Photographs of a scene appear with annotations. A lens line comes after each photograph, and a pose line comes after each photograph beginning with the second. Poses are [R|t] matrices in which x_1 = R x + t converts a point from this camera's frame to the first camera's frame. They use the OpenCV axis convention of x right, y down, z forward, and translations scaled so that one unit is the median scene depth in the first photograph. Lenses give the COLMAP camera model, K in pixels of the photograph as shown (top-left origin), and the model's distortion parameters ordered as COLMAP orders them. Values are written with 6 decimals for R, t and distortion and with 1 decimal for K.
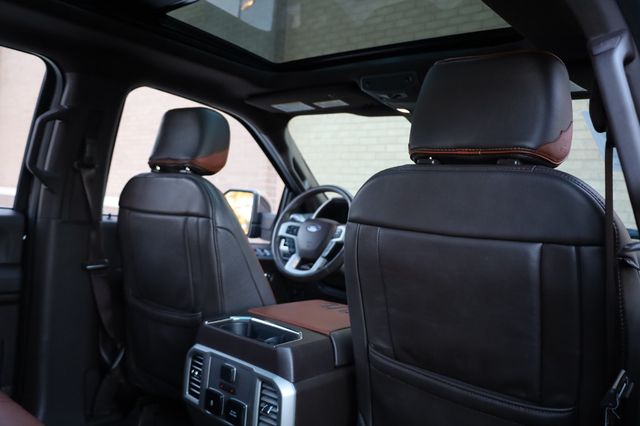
lens RADIAL K [[539.3, 0, 319.0], [0, 539.3, 211.5], [0, 0, 1]] dist [-0.009307, 0.003120]
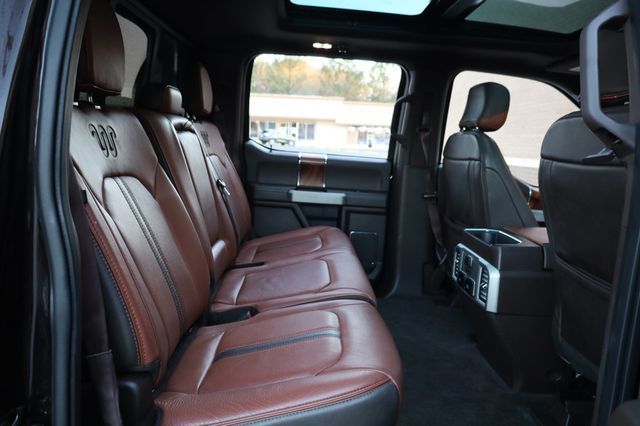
lens RADIAL K [[455.7, 0, 322.5], [0, 455.7, 215.5], [0, 0, 1]] dist [0.003629, -0.006328]
pose [[0.683674, 0.072724, -0.726155, 0.368117], [-0.005760, 0.995529, 0.094278, 0.040729], [0.729764, -0.060272, 0.681037, -0.131088]]
